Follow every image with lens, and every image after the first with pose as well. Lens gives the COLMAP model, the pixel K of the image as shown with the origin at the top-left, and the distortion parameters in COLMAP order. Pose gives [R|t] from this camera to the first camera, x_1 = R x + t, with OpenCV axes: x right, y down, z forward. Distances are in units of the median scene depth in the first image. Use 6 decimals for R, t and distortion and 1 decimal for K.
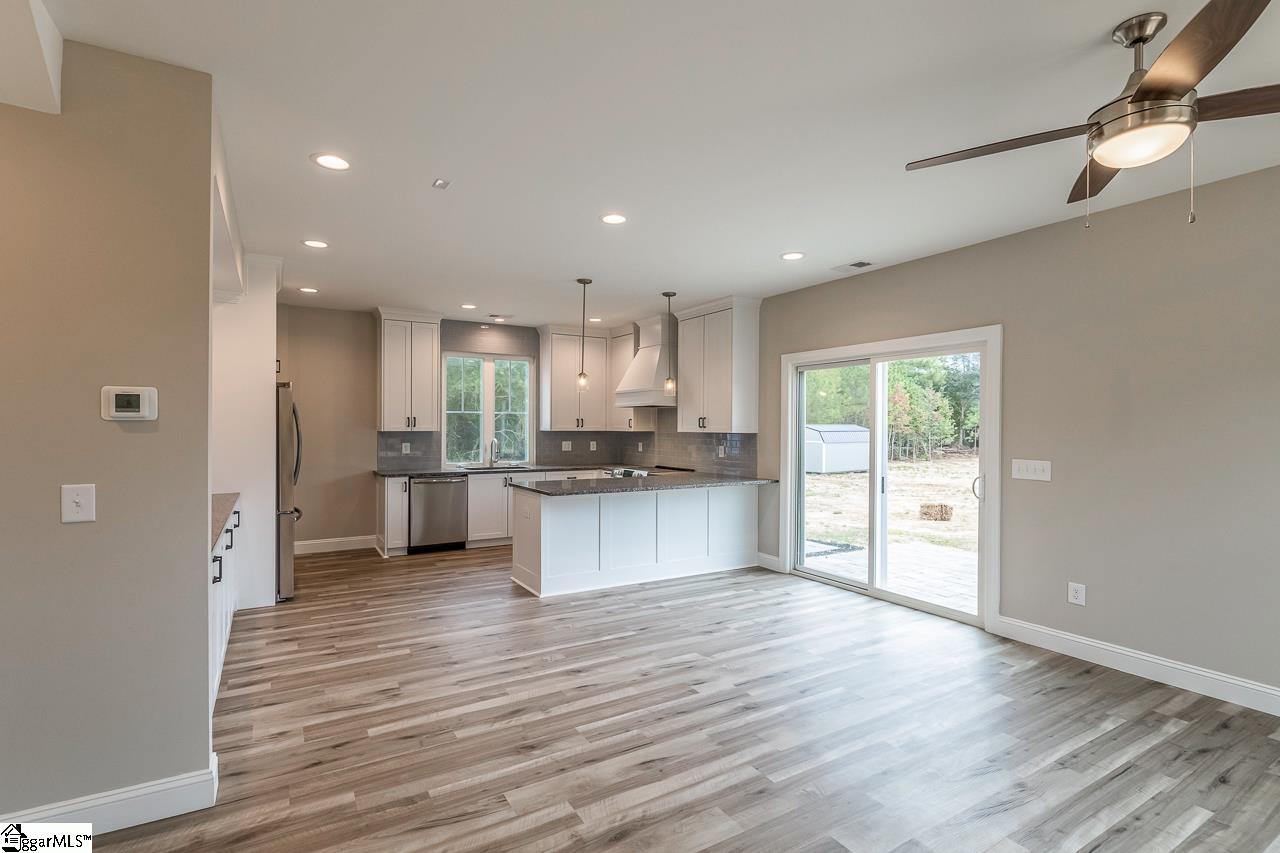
lens RADIAL K [[572.1, 0, 638.7], [0, 572.1, 428.1], [0, 0, 1]] dist [0.001159, -0.000283]
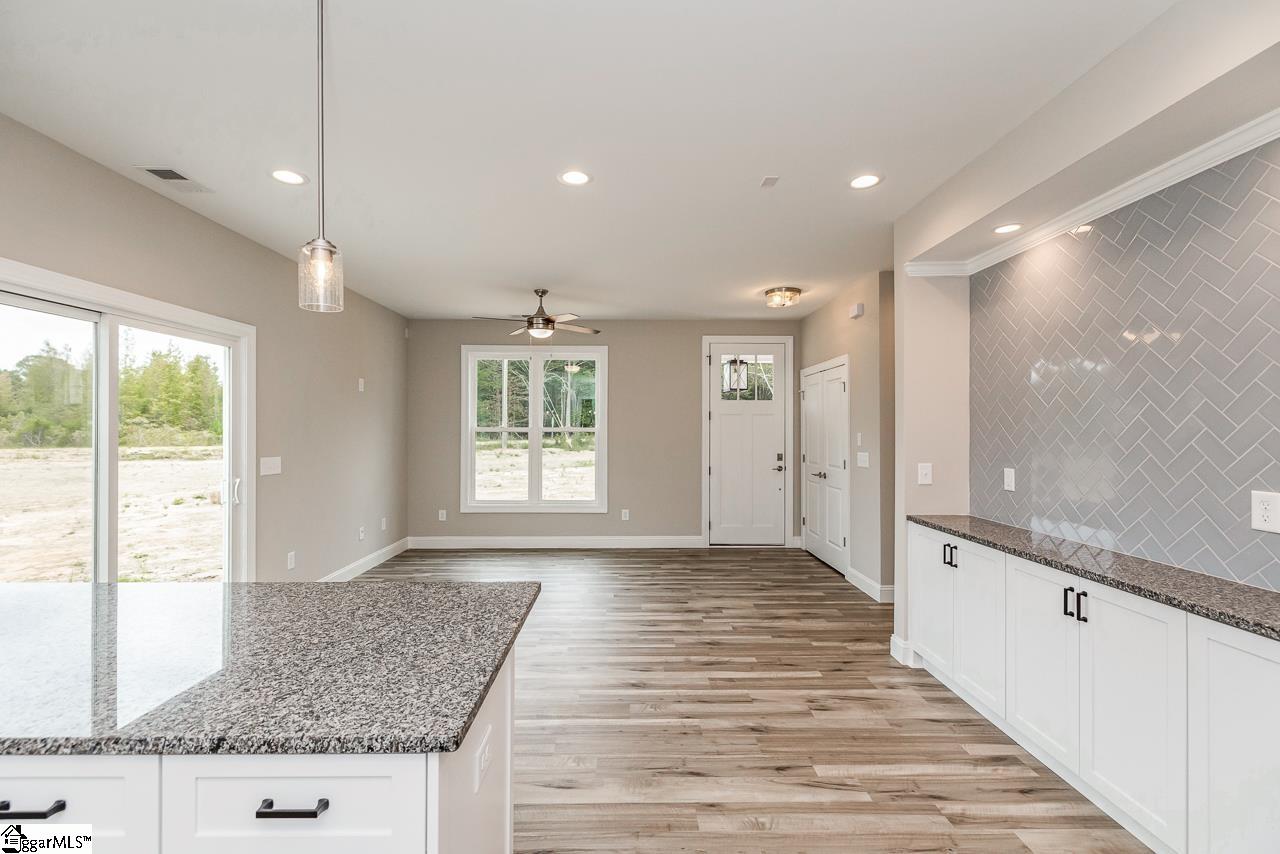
lens RADIAL K [[572.1, 0, 638.7], [0, 572.1, 428.6], [0, 0, 1]] dist [0.001159, -0.000283]
pose [[-0.861220, -0.002653, 0.508225, -0.574330], [-0.000677, 0.999991, 0.004073, -0.022927], [-0.508231, 0.003163, -0.861215, 1.723848]]
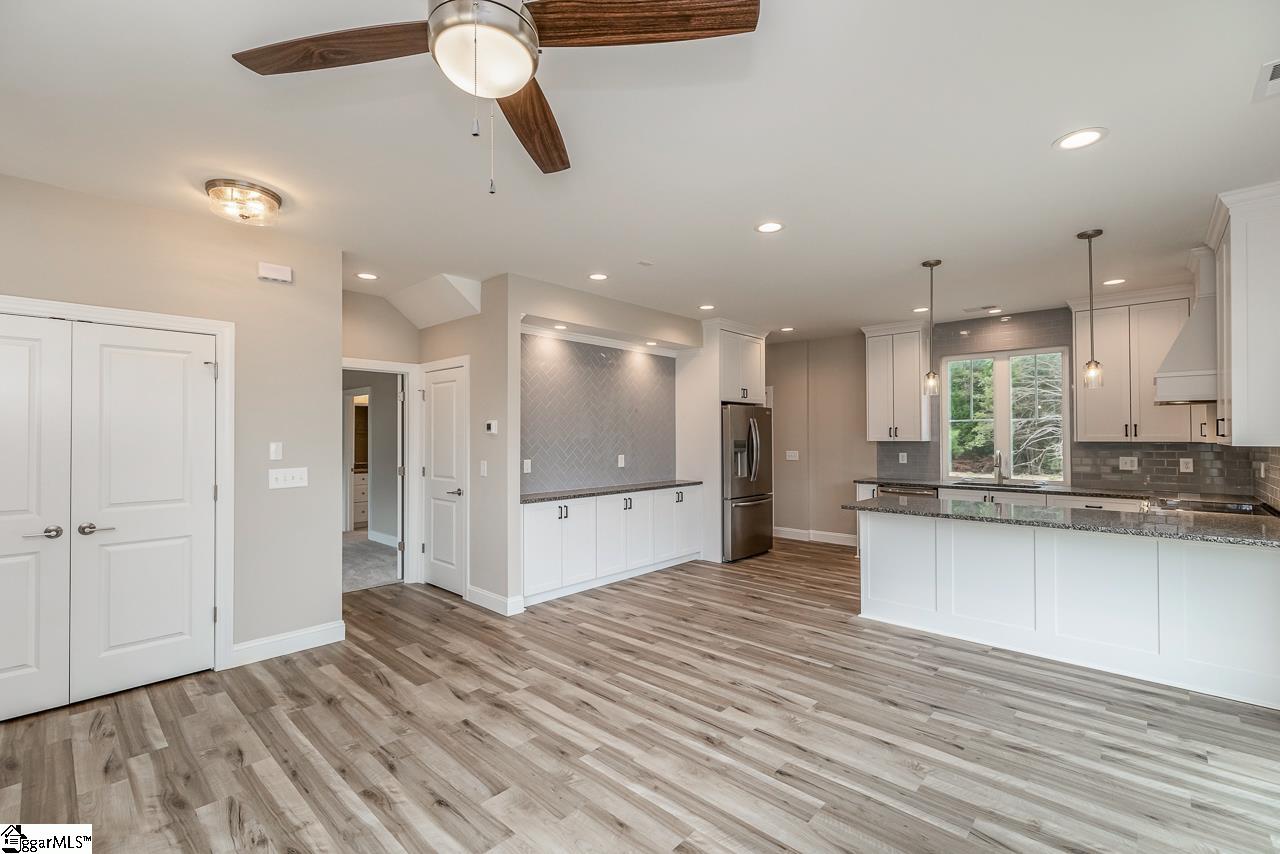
lens RADIAL K [[572.1, 0, 638.7], [0, 572.1, 428.6], [0, 0, 1]] dist [0.001159, -0.000283]
pose [[0.293571, -0.016361, -0.955797, 0.853828], [0.000554, 0.999856, -0.016945, 0.000590], [0.955937, 0.004445, 0.293538, 0.499664]]
